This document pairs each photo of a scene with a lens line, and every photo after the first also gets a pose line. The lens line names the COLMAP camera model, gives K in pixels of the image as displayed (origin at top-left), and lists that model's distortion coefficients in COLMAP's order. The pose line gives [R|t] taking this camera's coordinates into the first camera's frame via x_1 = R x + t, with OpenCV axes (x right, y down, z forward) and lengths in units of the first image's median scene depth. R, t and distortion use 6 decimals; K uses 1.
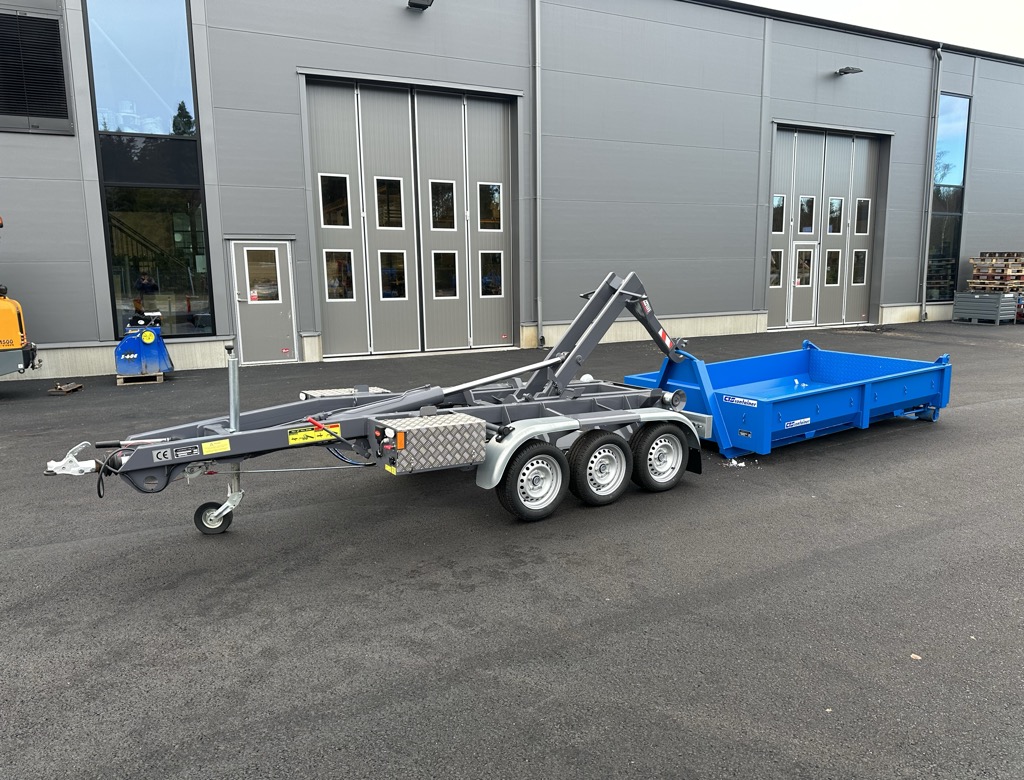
lens RADIAL K [[719.1, 0, 509.3], [0, 719.1, 391.3], [0, 0, 1]] dist [0.050388, -0.061751]
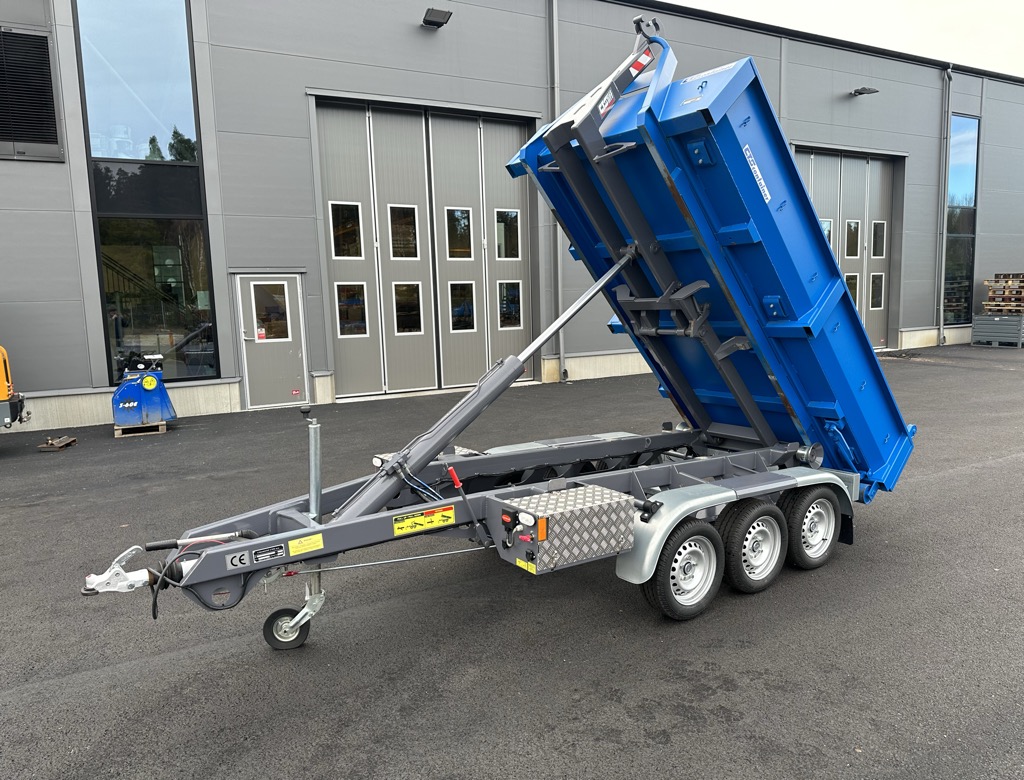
lens RADIAL K [[719.1, 0, 508.4], [0, 719.1, 393.0], [0, 0, 1]] dist [0.050388, -0.061751]
pose [[0.999217, -0.021278, 0.033353, -0.073406], [0.022450, 0.999129, -0.035182, -0.017885], [-0.032575, 0.035903, 0.998824, 0.077448]]
